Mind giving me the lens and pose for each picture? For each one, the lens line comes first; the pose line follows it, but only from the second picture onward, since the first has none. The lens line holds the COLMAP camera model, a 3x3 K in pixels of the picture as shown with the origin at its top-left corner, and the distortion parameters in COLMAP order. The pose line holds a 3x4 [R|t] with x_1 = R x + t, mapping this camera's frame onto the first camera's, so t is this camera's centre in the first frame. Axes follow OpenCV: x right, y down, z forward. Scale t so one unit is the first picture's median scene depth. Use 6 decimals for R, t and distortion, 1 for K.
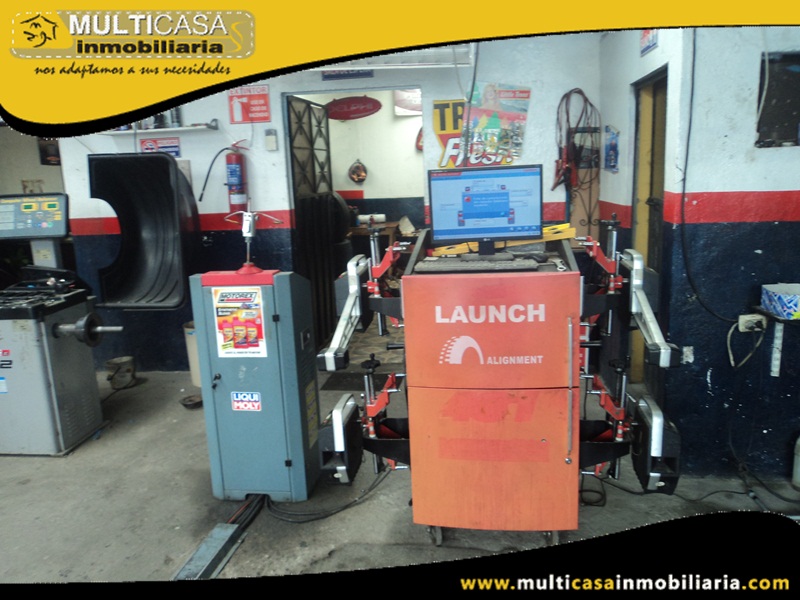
lens RADIAL K [[637.2, 0, 404.8], [0, 637.2, 301.0], [0, 0, 1]] dist [-0.020080, 0.003342]
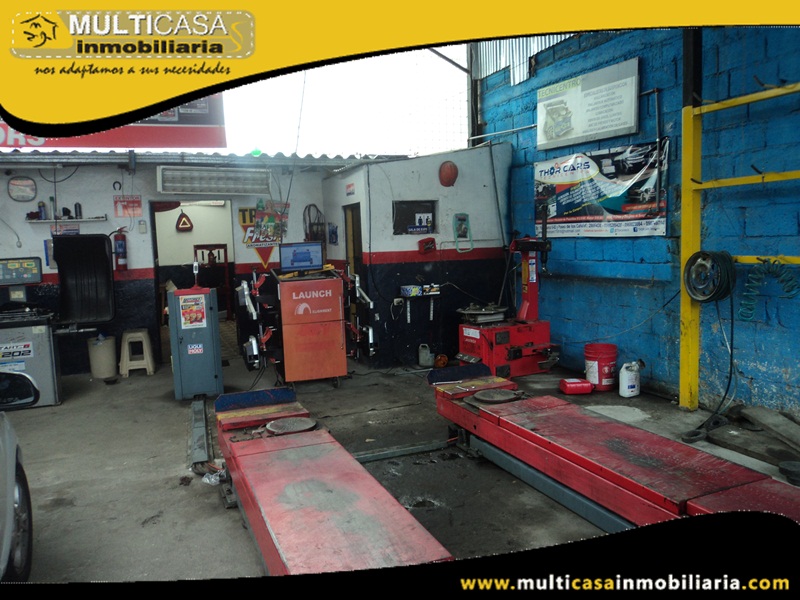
lens RADIAL K [[637.2, 0, 404.8], [0, 637.2, 301.0], [0, 0, 1]] dist [-0.020080, 0.003342]
pose [[0.879150, -0.042634, 0.474634, -0.511077], [0.097432, 0.991032, -0.091451, 0.209709], [-0.466479, 0.126644, 0.875419, -0.992014]]
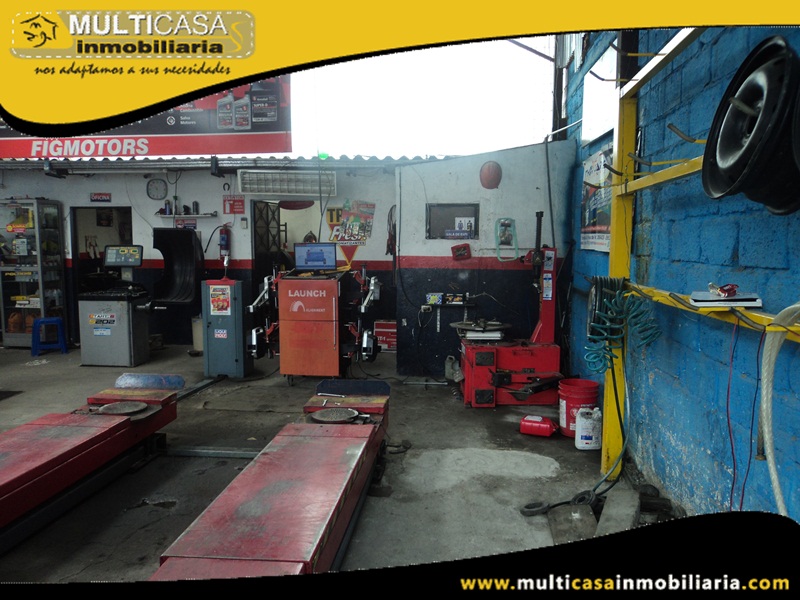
lens RADIAL K [[637.2, 0, 404.8], [0, 637.2, 301.0], [0, 0, 1]] dist [-0.020080, 0.003342]
pose [[0.999075, 0.040805, 0.013538, 0.328812], [-0.039214, 0.994000, -0.102113, 0.202317], [-0.017623, 0.101487, 0.994681, -1.142354]]
